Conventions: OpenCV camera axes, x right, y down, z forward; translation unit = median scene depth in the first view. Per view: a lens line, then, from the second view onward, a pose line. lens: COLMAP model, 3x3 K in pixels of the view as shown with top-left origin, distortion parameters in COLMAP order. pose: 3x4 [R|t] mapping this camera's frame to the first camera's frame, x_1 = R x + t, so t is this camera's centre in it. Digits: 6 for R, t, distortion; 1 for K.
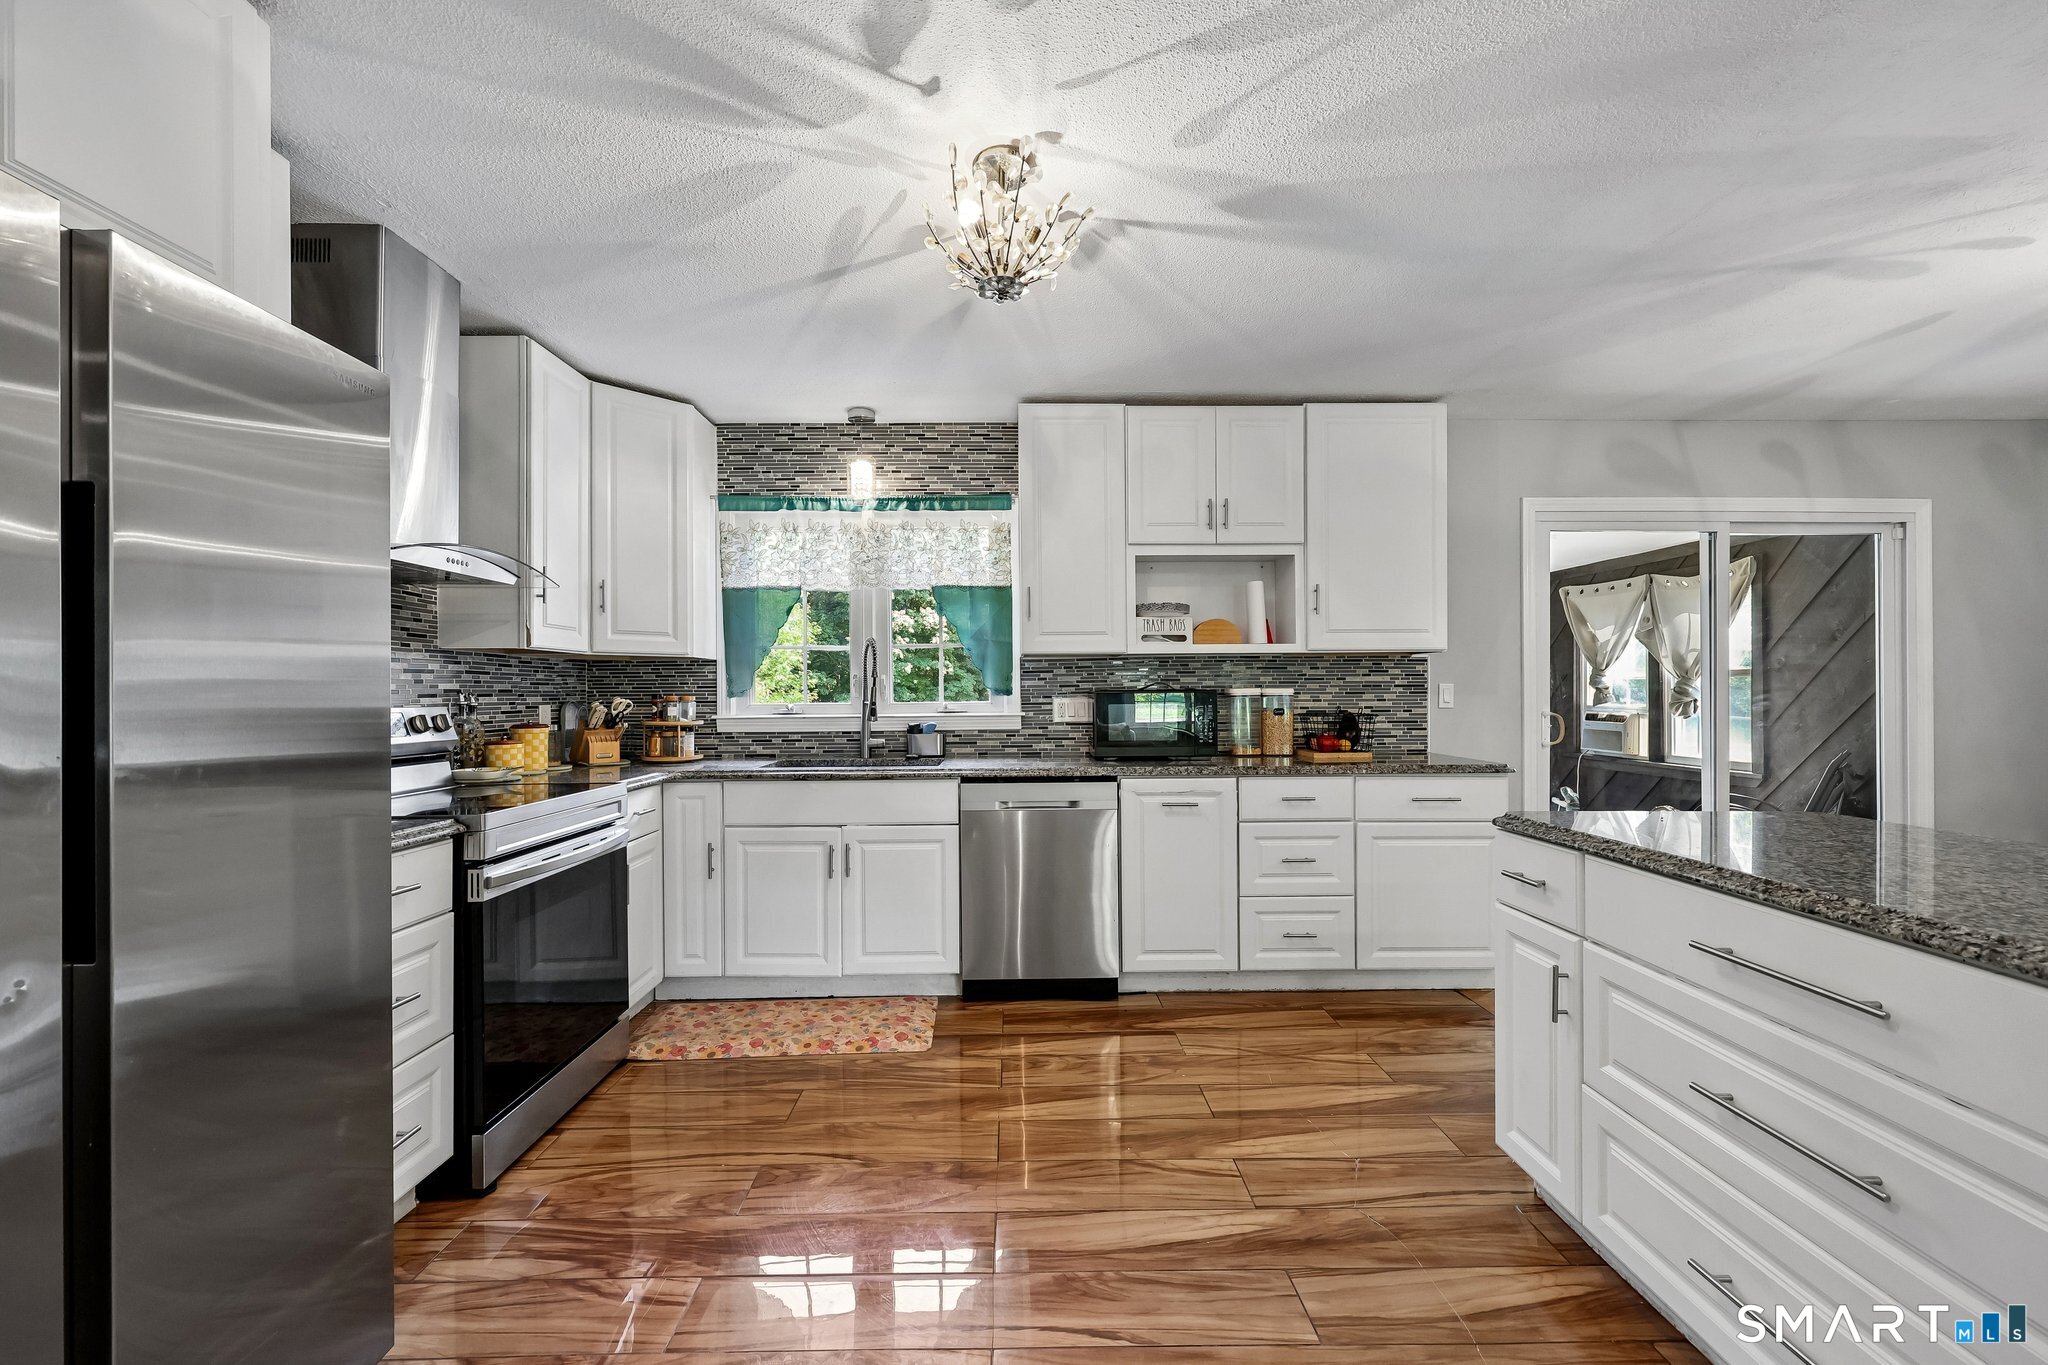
lens RADIAL K [[824.6, 0, 1021.4], [0, 824.6, 690.9], [0, 0, 1]] dist [-0.001103, -0.000048]
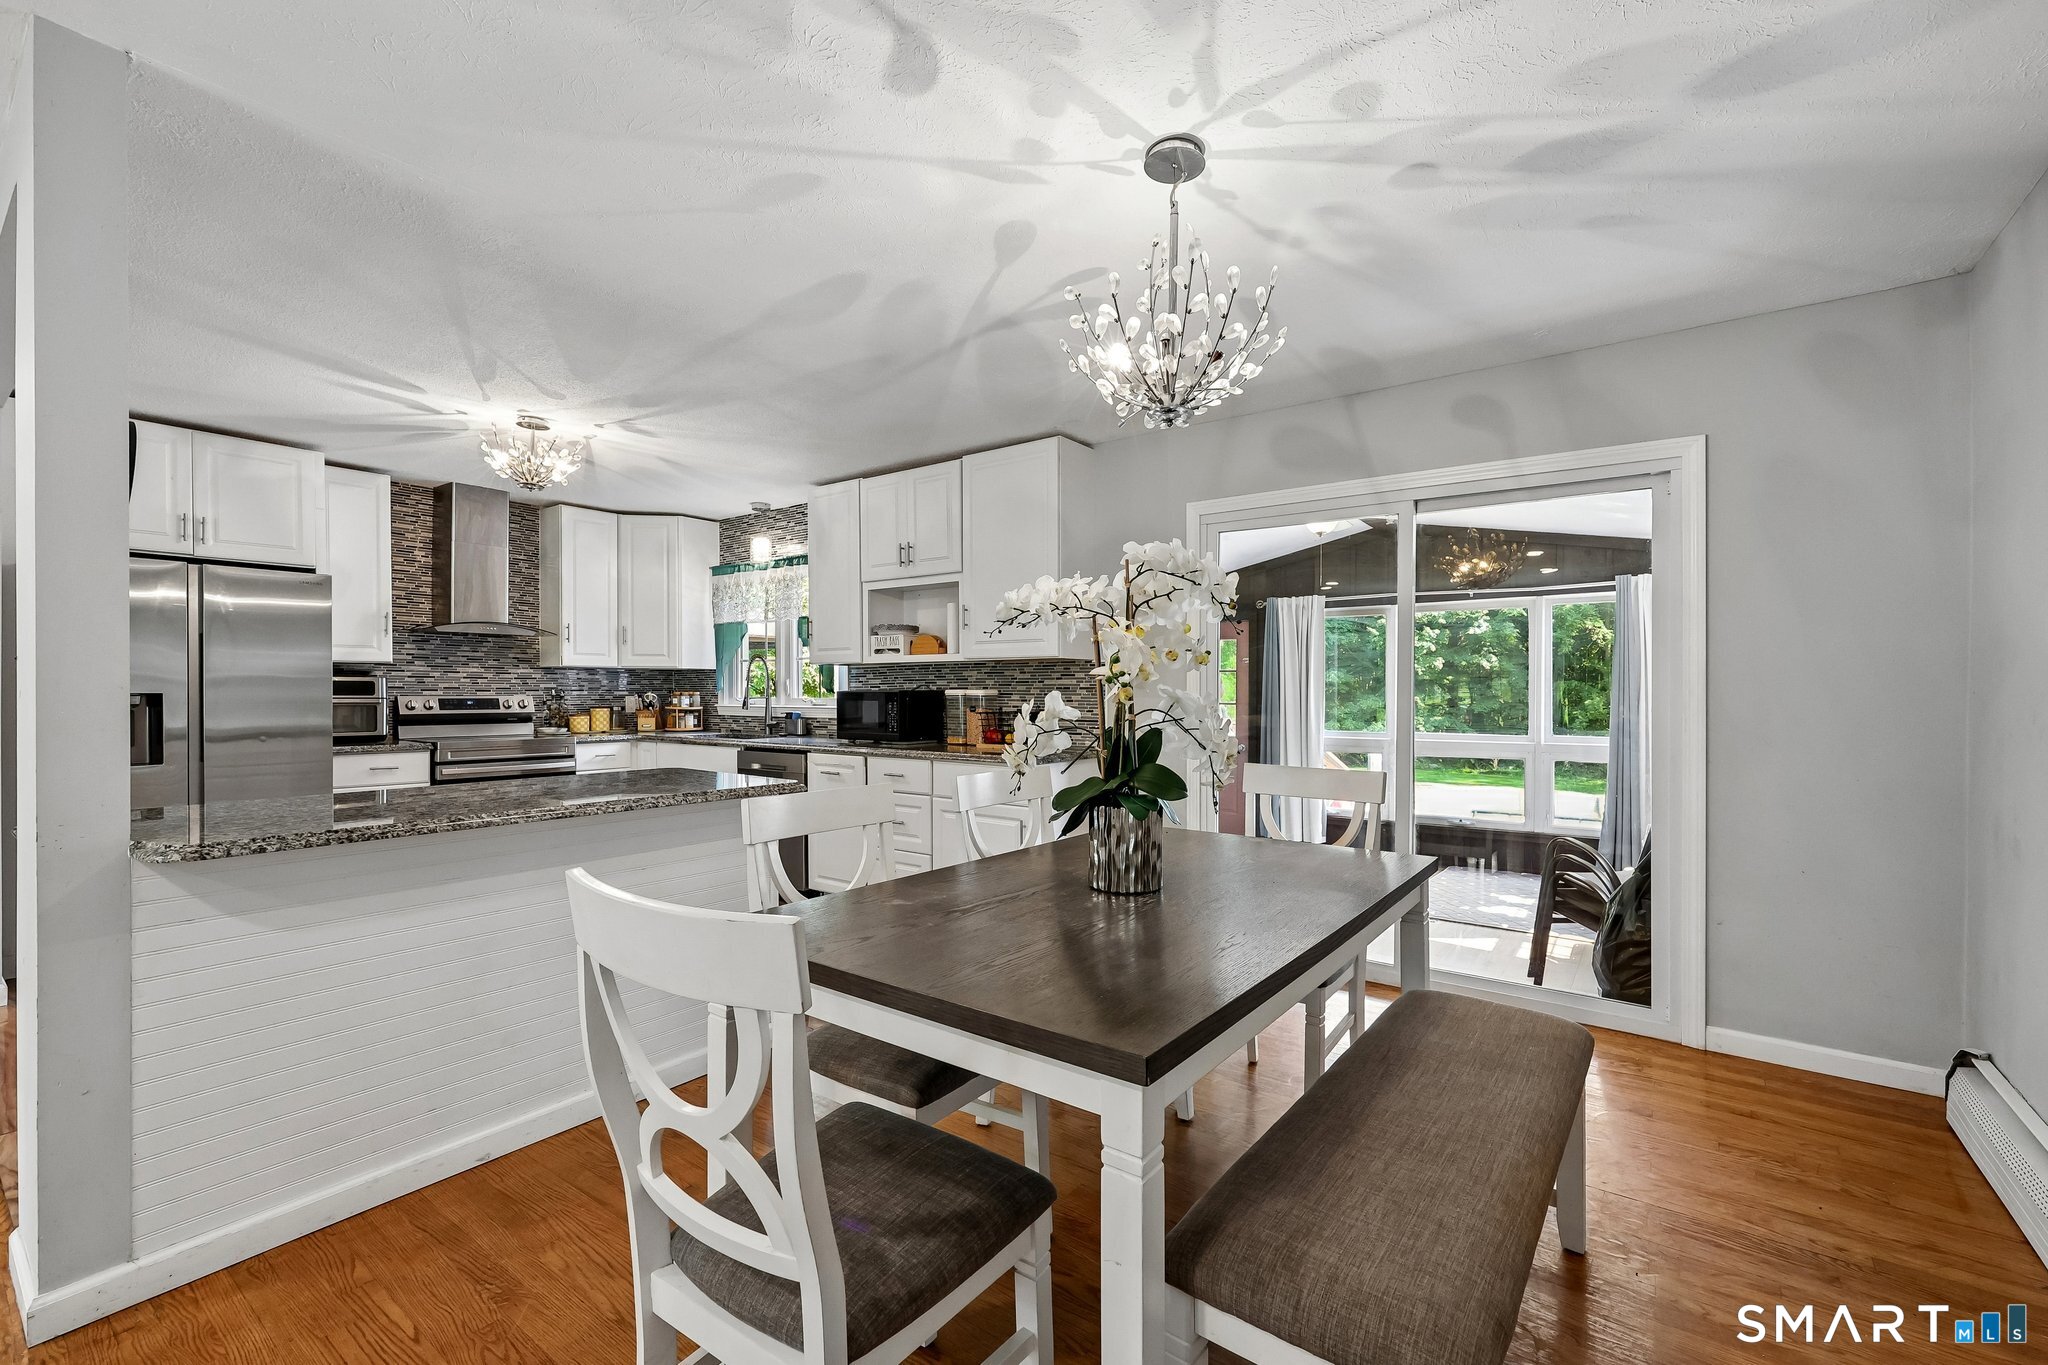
lens RADIAL K [[854.3, 0, 1025.8], [0, 854.3, 698.9], [0, 0, 1]] dist [0.001414, 0.000085]
pose [[0.798168, 0.013853, -0.602275, 1.206739], [-0.005967, 0.999868, 0.015090, -0.009646], [0.602405, -0.008451, 0.798146, 0.044751]]
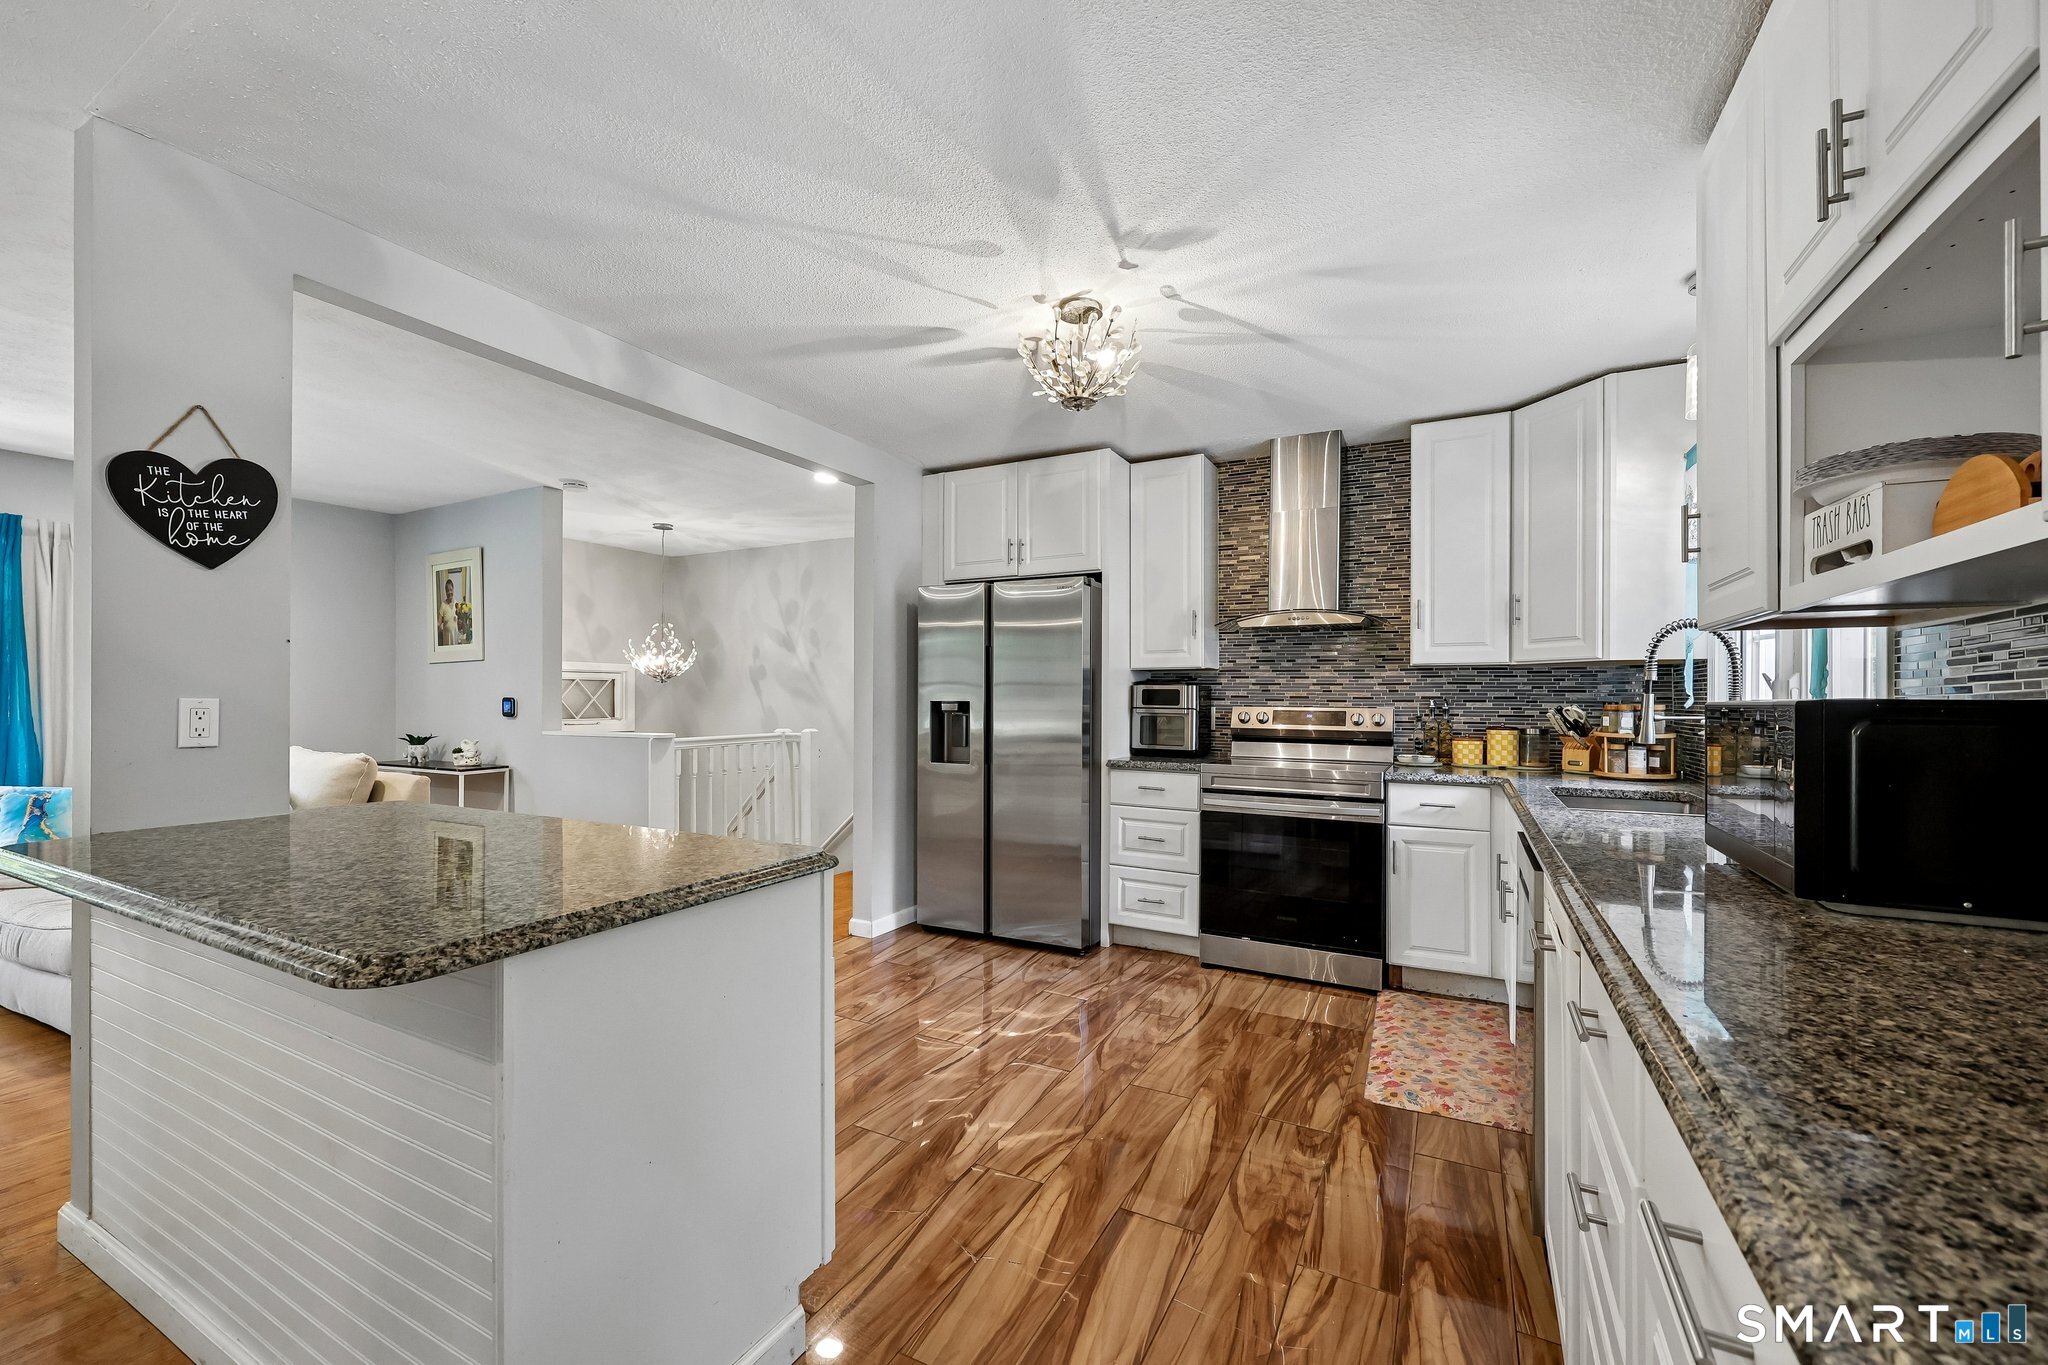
lens RADIAL K [[820.3, 0, 1019.7], [0, 820.3, 701.2], [0, 0, 1]] dist [-0.001203, -0.000125]
pose [[-0.478370, 0.007931, -0.878123, 0.680467], [-0.000606, 0.999956, 0.009361, -0.005188], [0.878158, 0.005011, -0.478344, 0.876745]]
